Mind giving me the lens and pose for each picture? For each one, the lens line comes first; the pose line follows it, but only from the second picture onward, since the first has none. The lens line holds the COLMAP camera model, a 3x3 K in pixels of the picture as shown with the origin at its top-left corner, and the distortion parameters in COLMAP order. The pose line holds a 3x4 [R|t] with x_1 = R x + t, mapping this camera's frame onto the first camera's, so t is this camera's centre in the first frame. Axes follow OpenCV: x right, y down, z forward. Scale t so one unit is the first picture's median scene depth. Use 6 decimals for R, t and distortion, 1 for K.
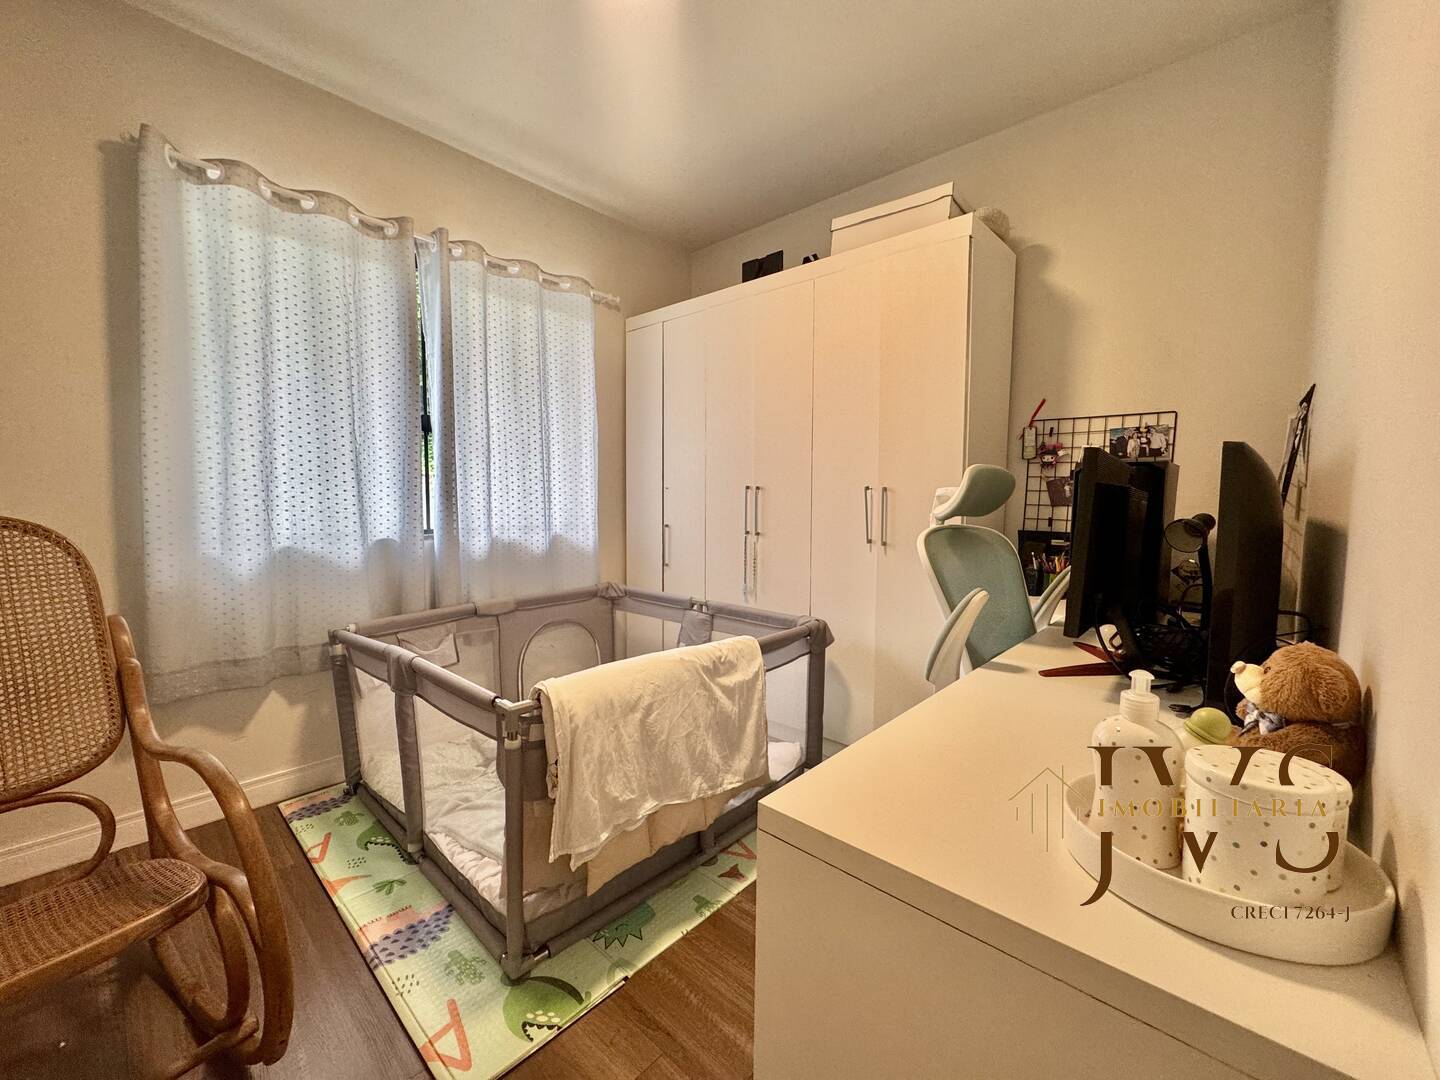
lens RADIAL K [[577.2, 0, 718.9], [0, 577.2, 537.1], [0, 0, 1]] dist [-0.001946, 0.000174]
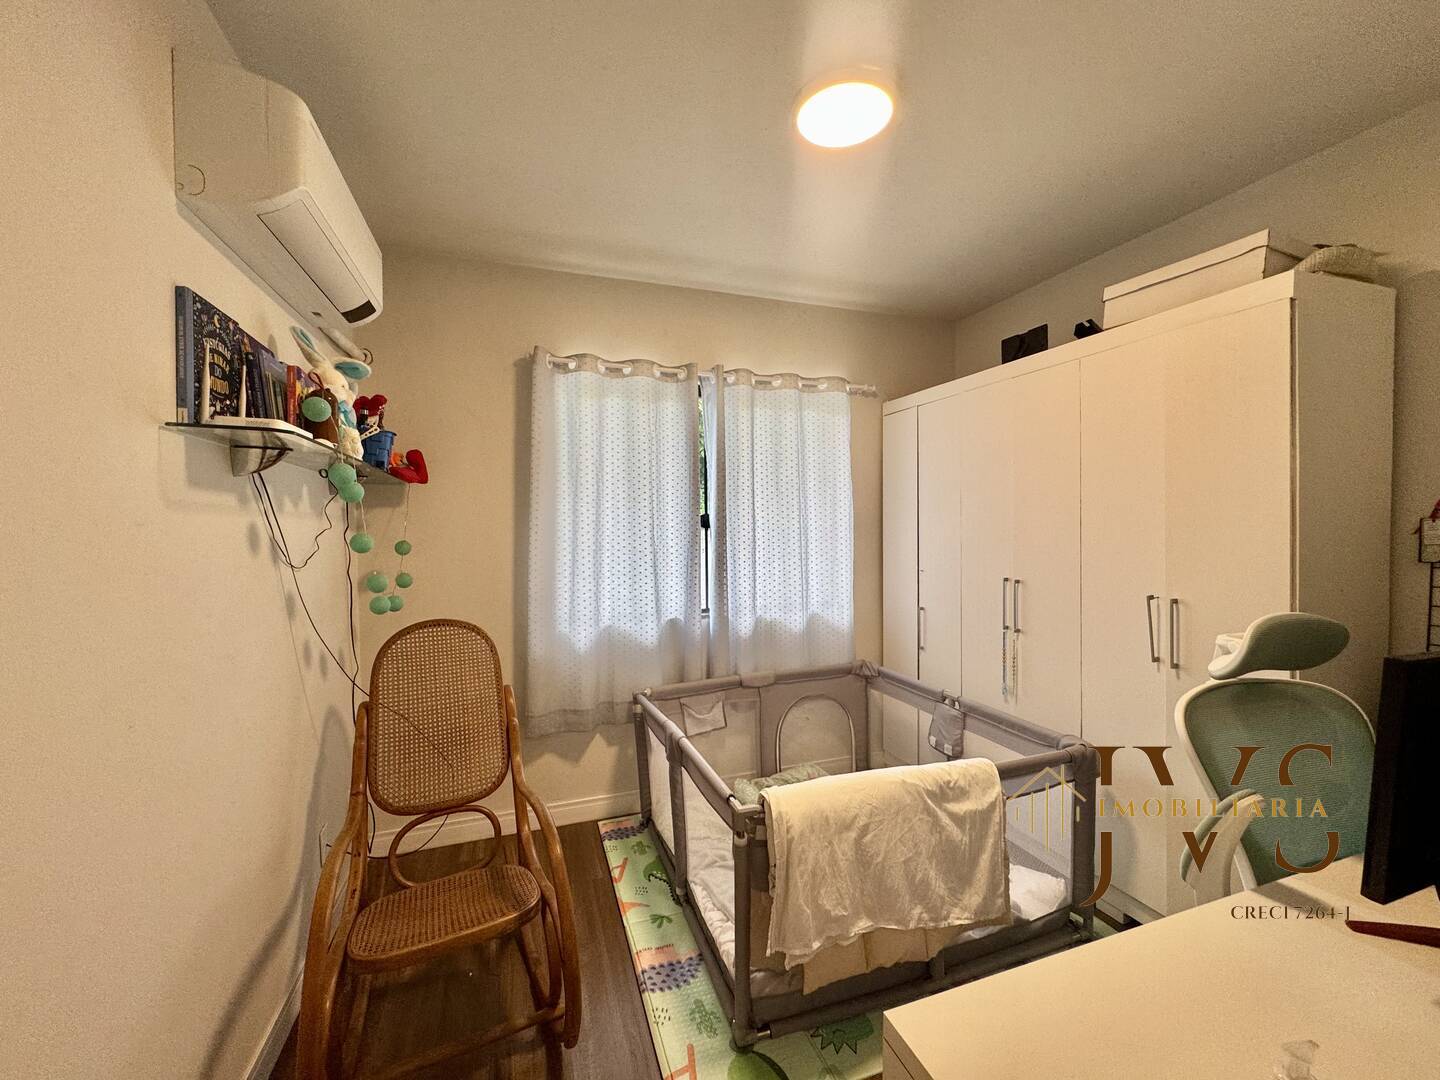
lens RADIAL K [[577.2, 0, 718.9], [0, 577.2, 537.1], [0, 0, 1]] dist [-0.001946, 0.000174]
pose [[0.880656, -0.006013, -0.473717, 0.112173], [-0.017781, 0.998795, -0.045734, -0.139766], [0.473422, 0.048699, 0.879489, -0.061725]]
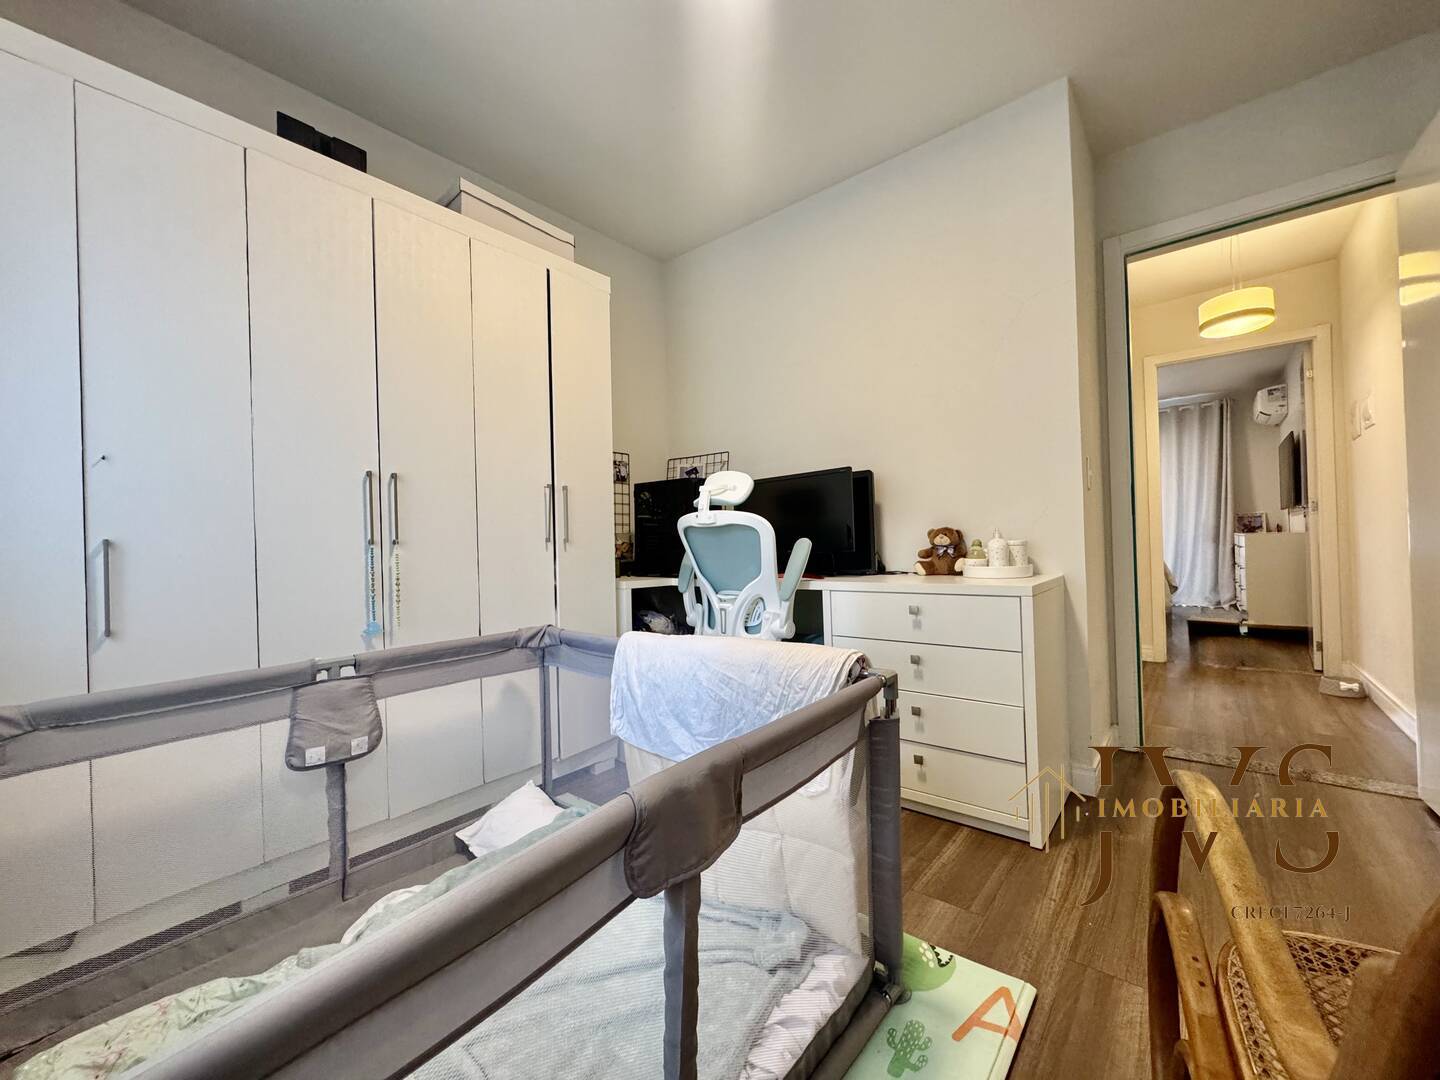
lens RADIAL K [[577.2, 0, 718.9], [0, 577.2, 537.1], [0, 0, 1]] dist [-0.001946, 0.000174]
pose [[-0.045080, 0.000412, 0.998983, -0.845374], [0.097359, 0.995241, 0.003983, 0.030940], [-0.994228, 0.097440, -0.044905, 0.861593]]
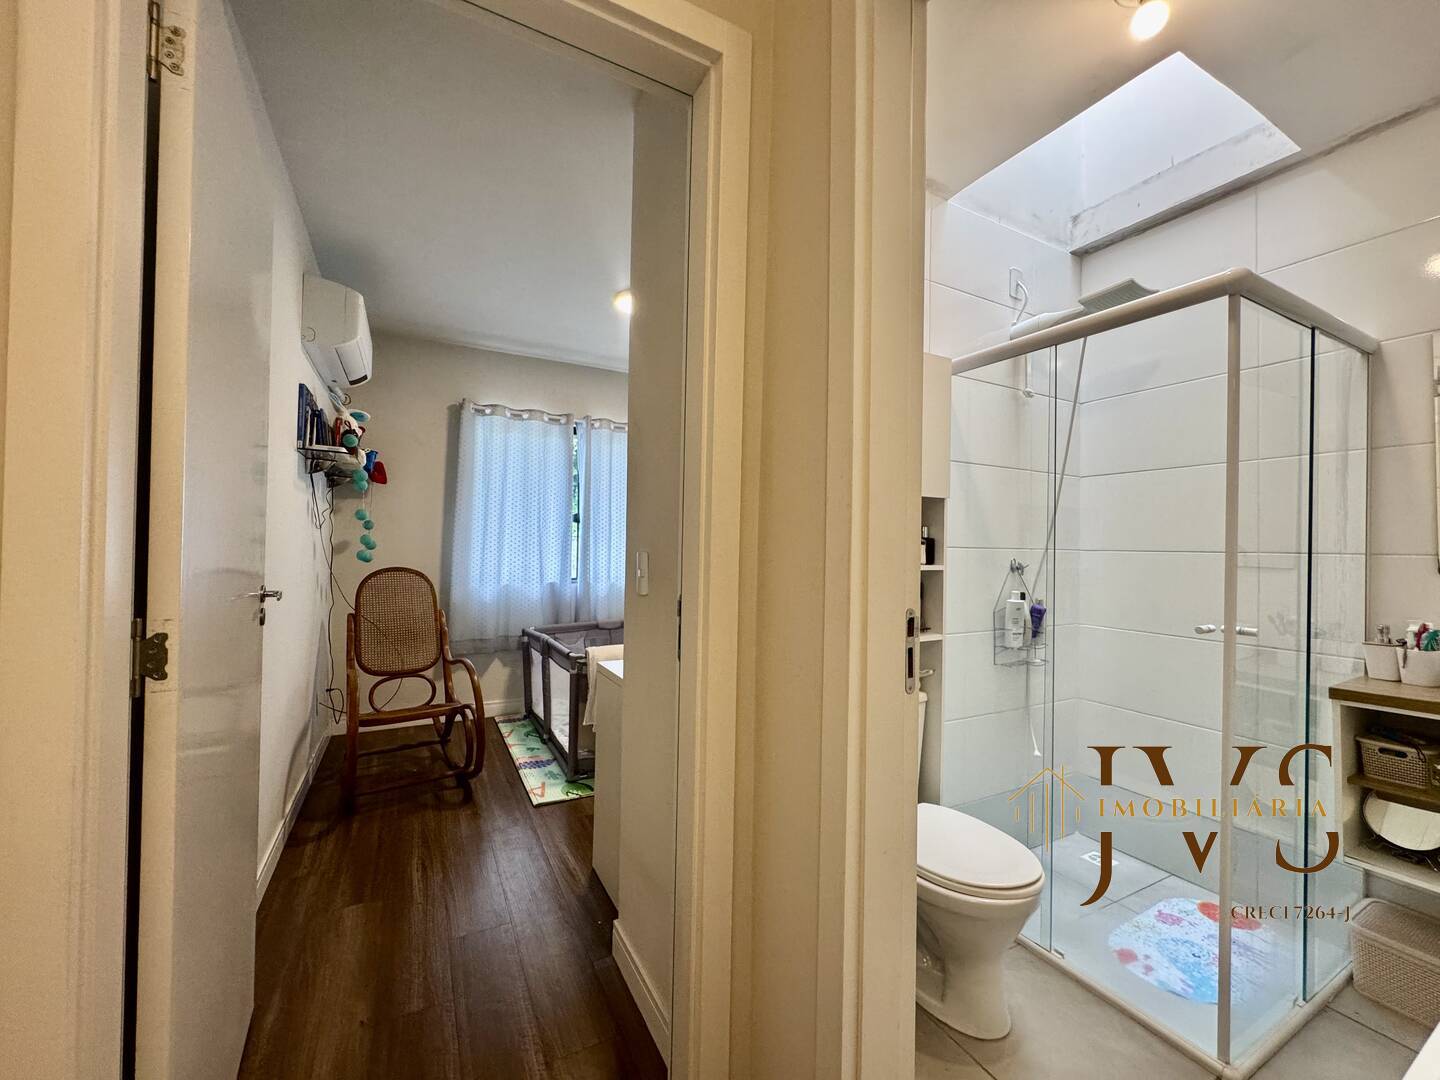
lens RADIAL K [[577.2, 0, 718.9], [0, 577.2, 537.1], [0, 0, 1]] dist [-0.001946, 0.000174]
pose [[0.944043, 0.003392, -0.329806, 0.634657], [-0.033177, 0.995852, -0.084724, -0.001709], [0.328150, 0.090925, 0.940239, -0.684898]]
